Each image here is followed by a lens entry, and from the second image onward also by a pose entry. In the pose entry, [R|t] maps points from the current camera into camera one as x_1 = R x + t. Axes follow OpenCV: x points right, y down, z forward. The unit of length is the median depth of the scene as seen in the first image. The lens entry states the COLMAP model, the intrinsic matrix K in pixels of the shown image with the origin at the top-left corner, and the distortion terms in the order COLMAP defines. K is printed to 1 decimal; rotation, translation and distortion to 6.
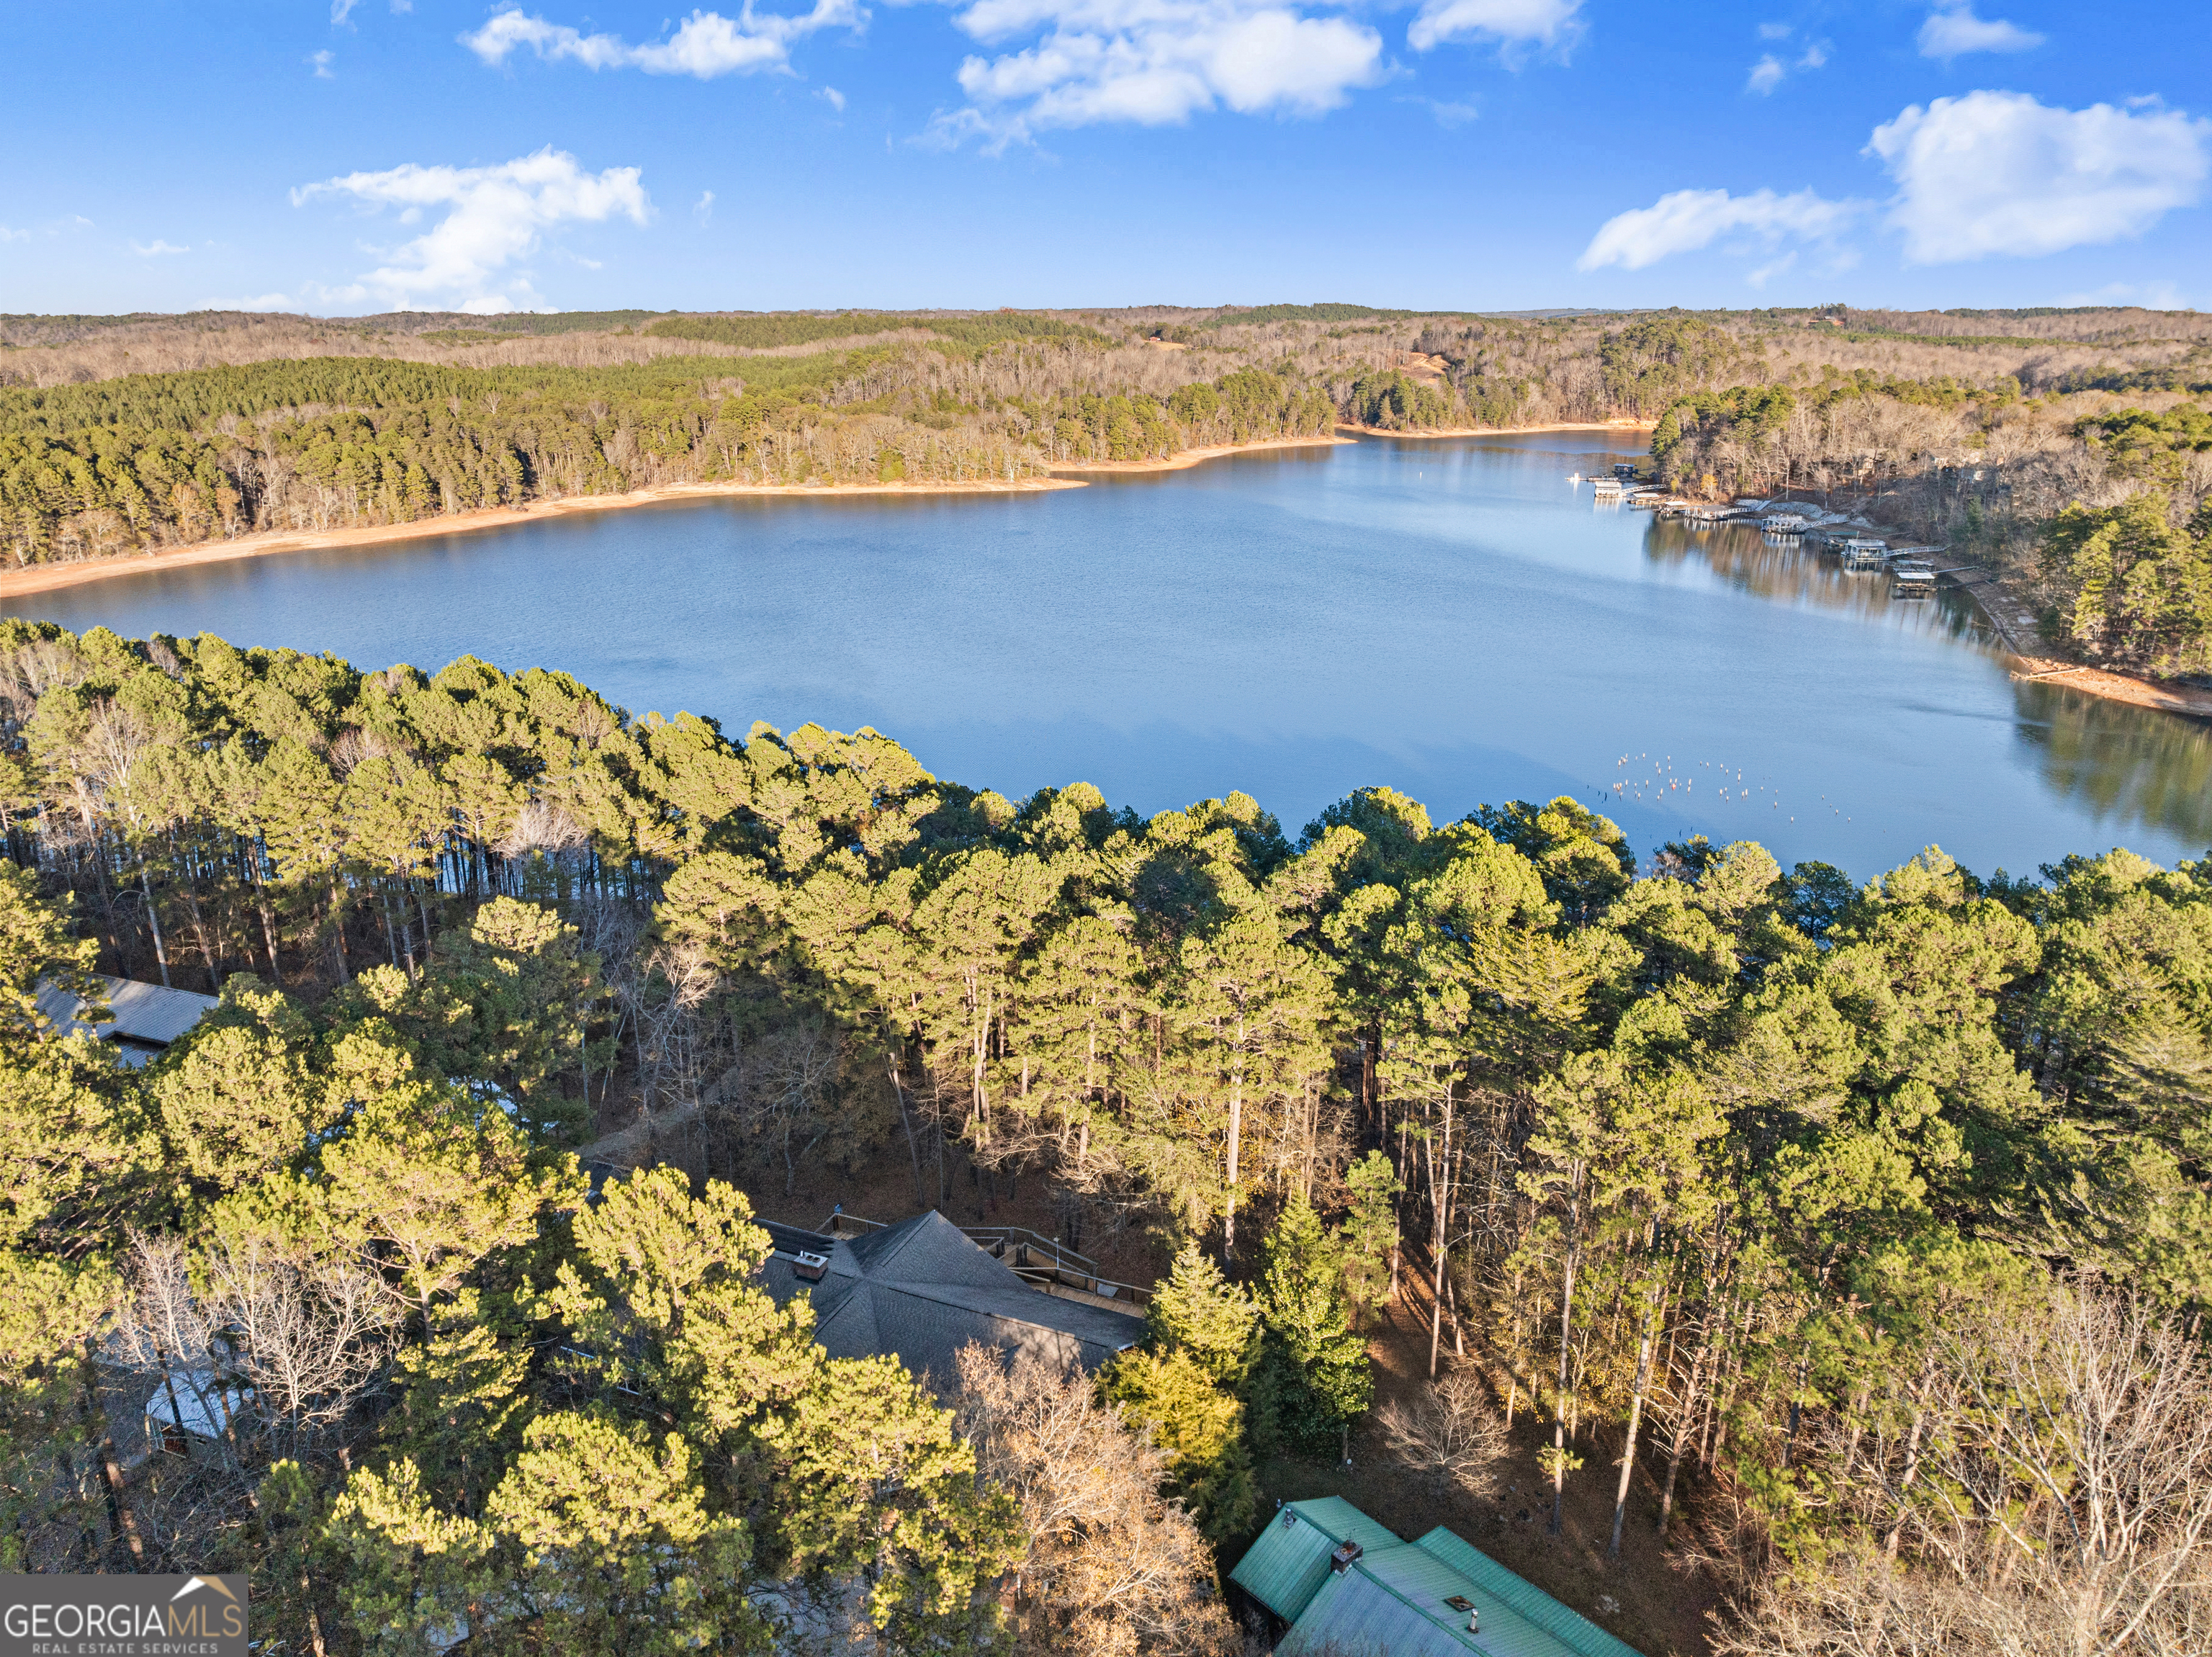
lens RADIAL K [[1540.3, 0, 1101.8], [0, 1540.3, 811.9], [0, 0, 1]] dist [-0.015347, -0.004070]
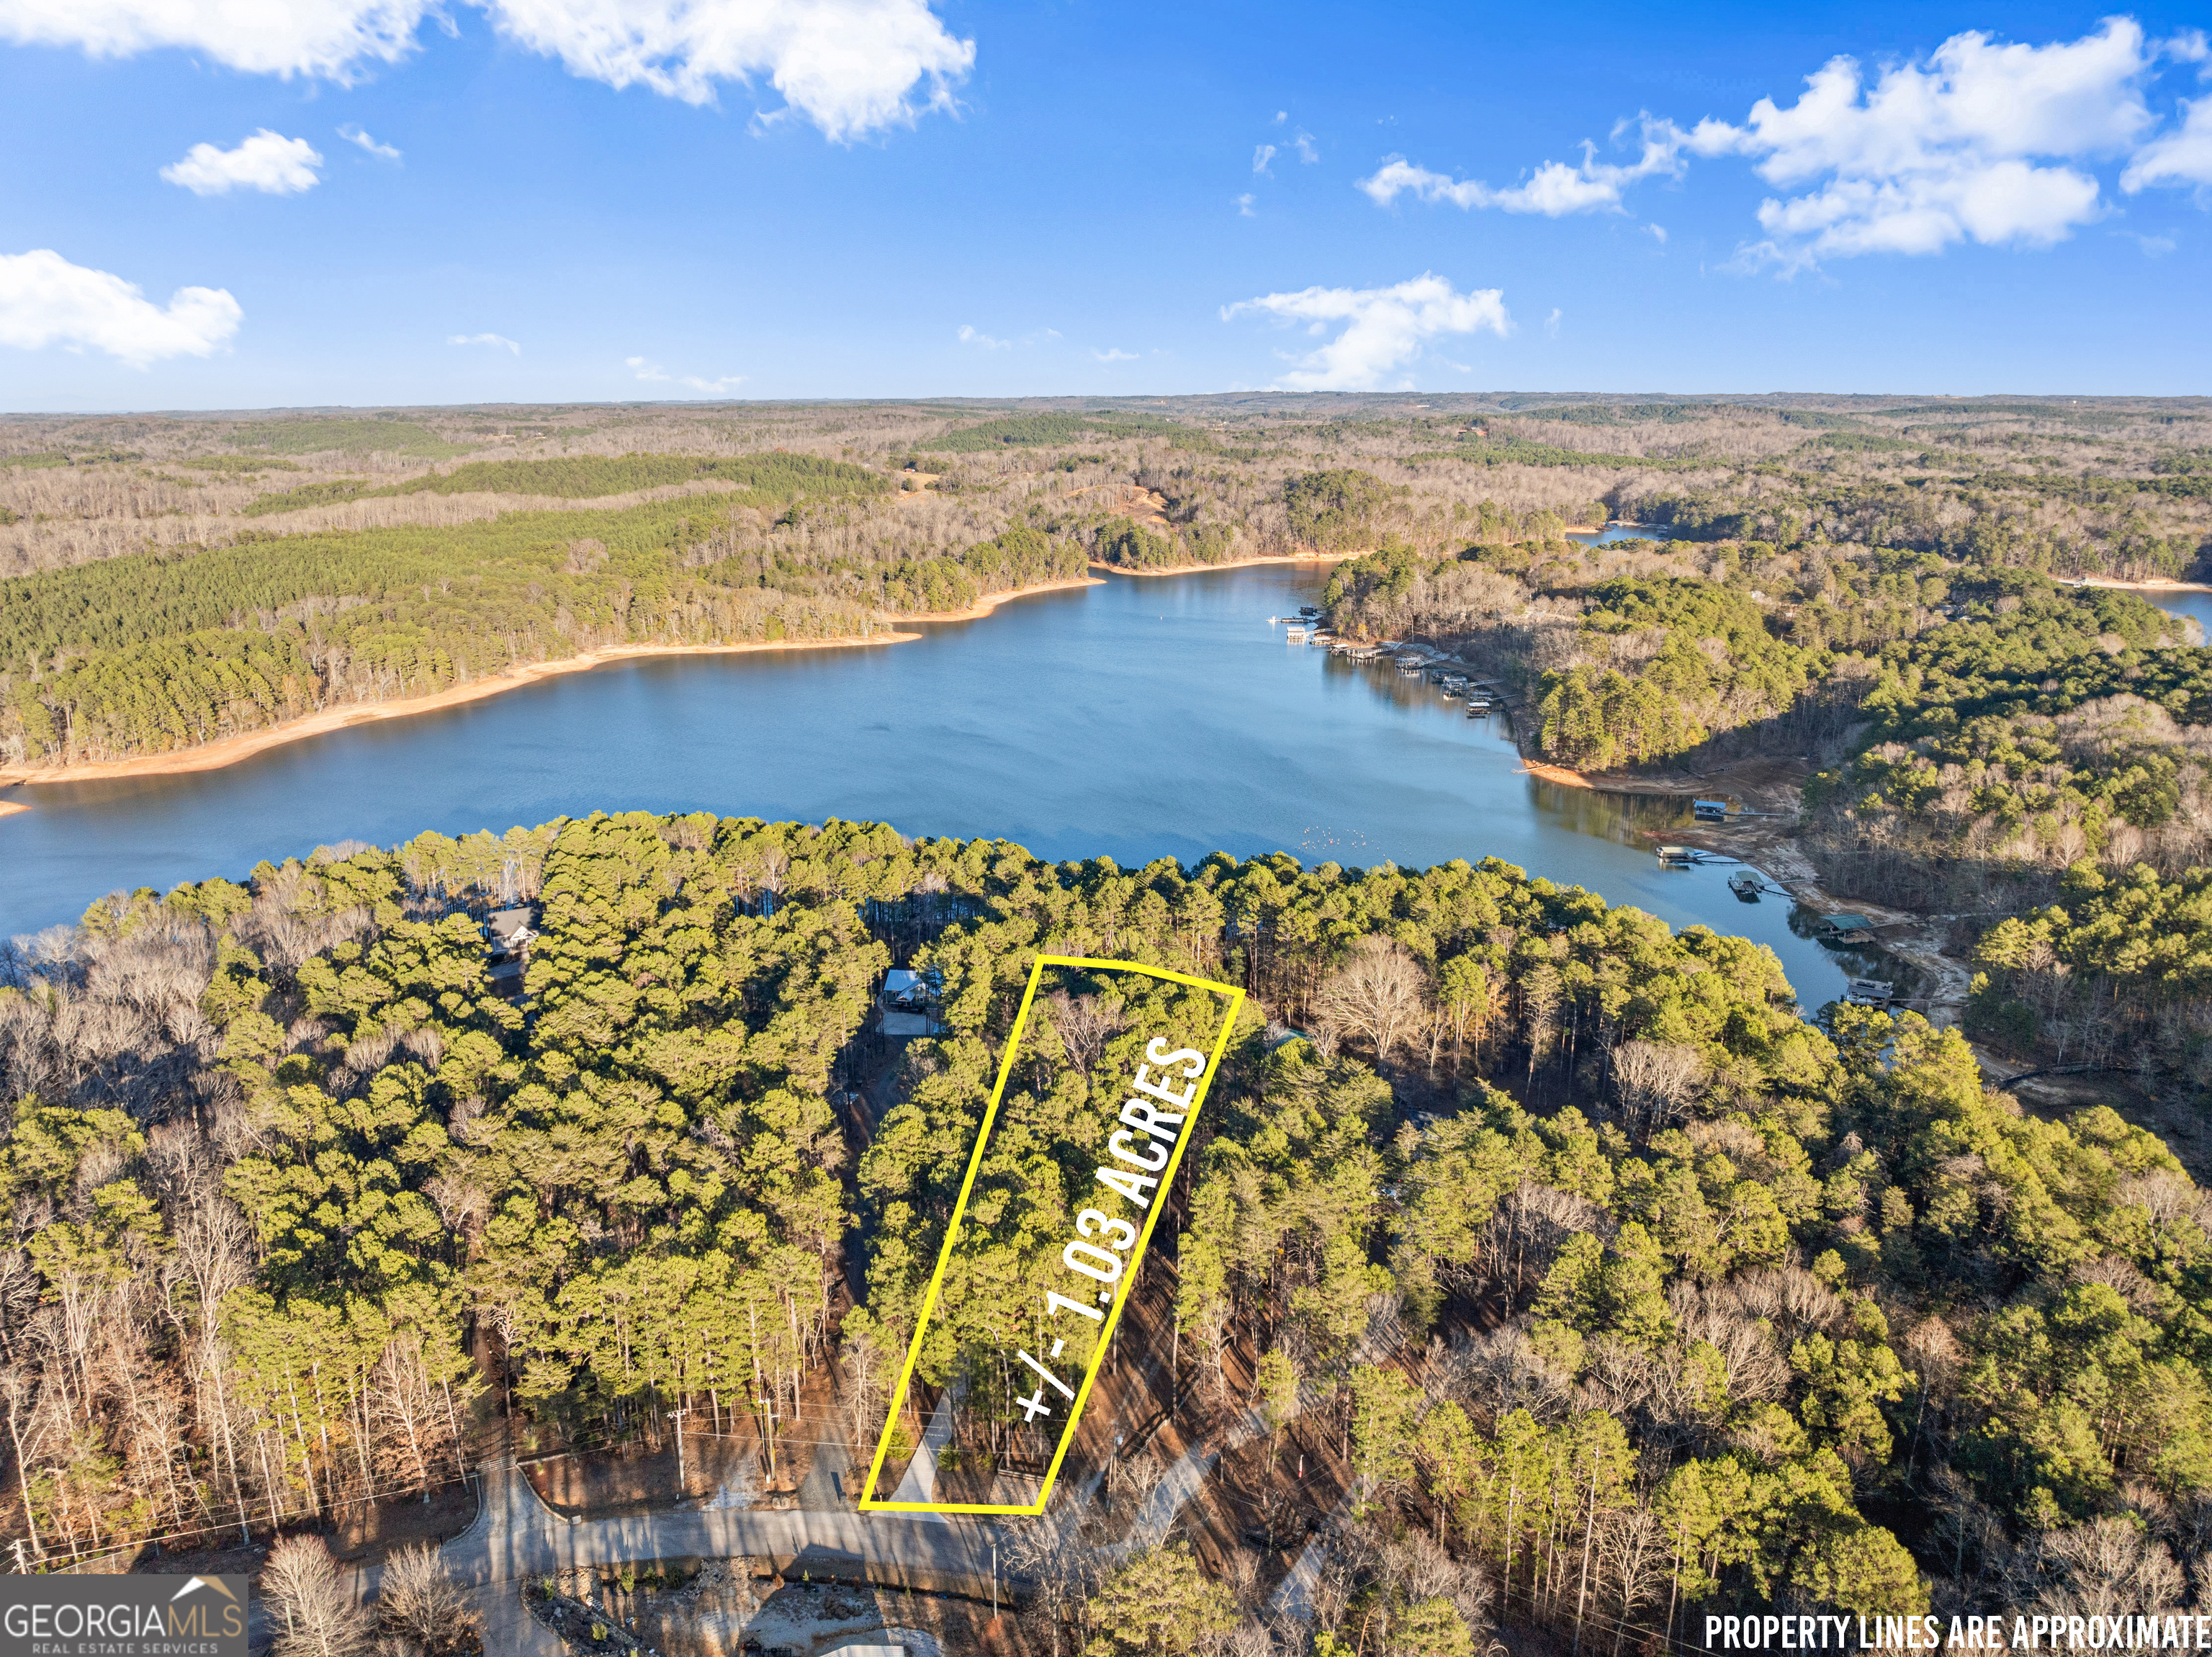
lens RADIAL K [[1540.3, 0, 1109.7], [0, 1540.3, 834.0], [0, 0, 1]] dist [-0.015347, -0.004070]
pose [[0.981875, -0.051327, 0.182445, -0.114985], [0.057118, 0.998012, -0.026628, 0.003648], [-0.180716, 0.036567, 0.982855, -0.381345]]
